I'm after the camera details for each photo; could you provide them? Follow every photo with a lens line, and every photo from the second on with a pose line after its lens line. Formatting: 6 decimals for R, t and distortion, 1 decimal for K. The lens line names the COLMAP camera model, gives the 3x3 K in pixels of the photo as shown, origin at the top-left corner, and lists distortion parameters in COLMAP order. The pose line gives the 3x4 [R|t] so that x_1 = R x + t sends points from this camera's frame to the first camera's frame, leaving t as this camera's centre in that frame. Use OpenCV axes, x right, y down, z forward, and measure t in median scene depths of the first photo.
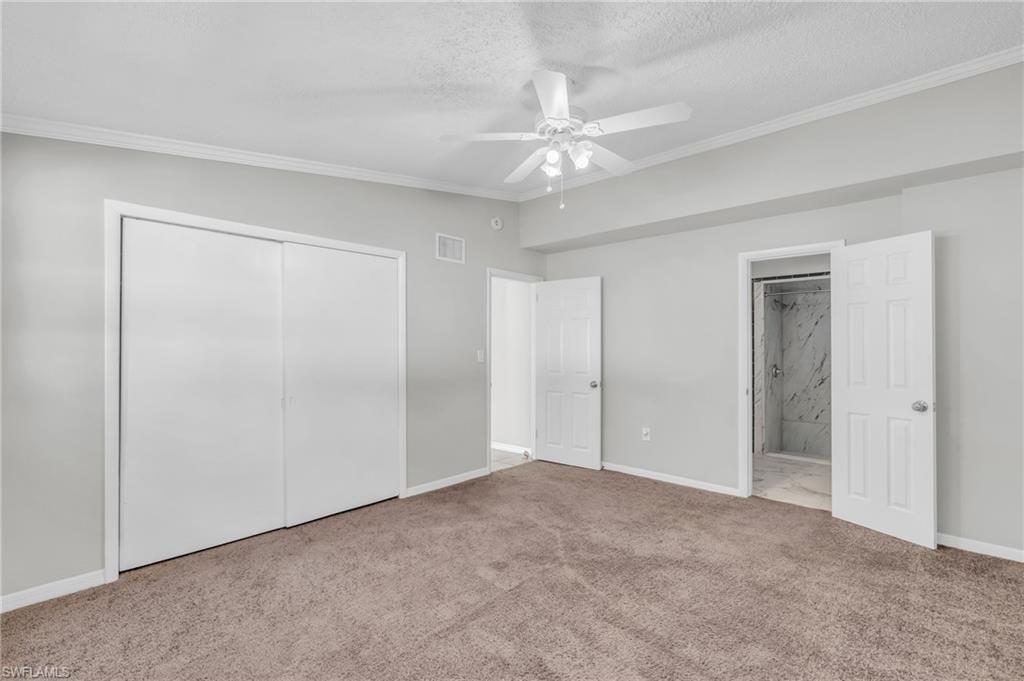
lens RADIAL K [[462.1, 0, 512.0], [0, 462.1, 344.4], [0, 0, 1]] dist [-0.002227, 0.001891]
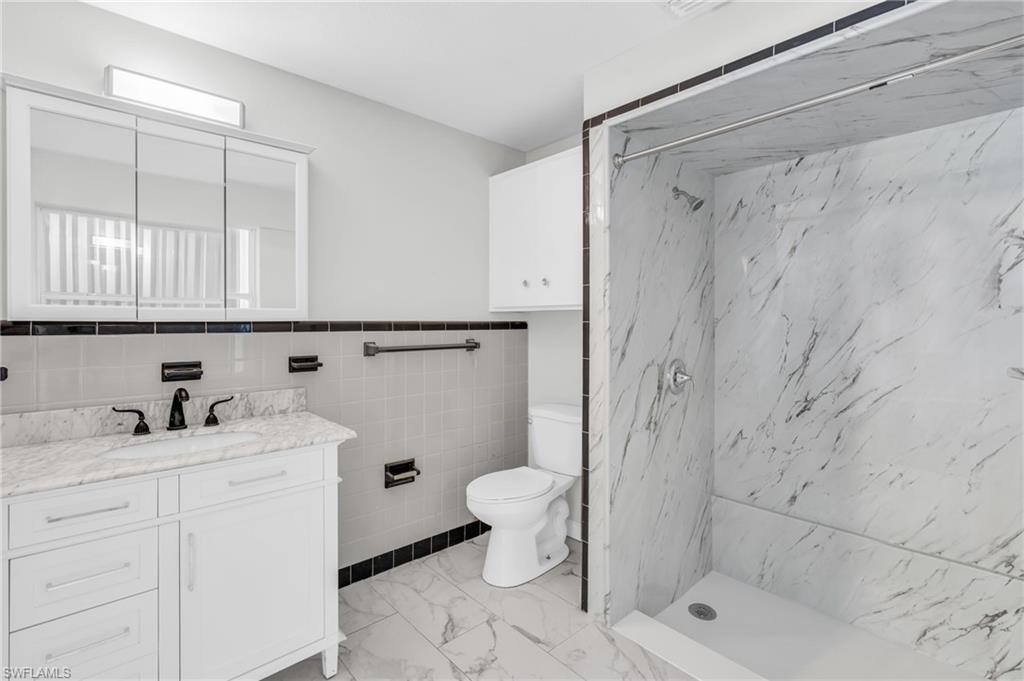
lens RADIAL K [[462.1, 0, 510.0], [0, 462.1, 319.9], [0, 0, 1]] dist [-0.002227, 0.001891]
pose [[0.995595, 0.001310, -0.093751, 0.465763], [-0.000656, 0.999975, 0.007010, 0.008494], [0.093757, -0.006918, 0.995571, 0.603634]]
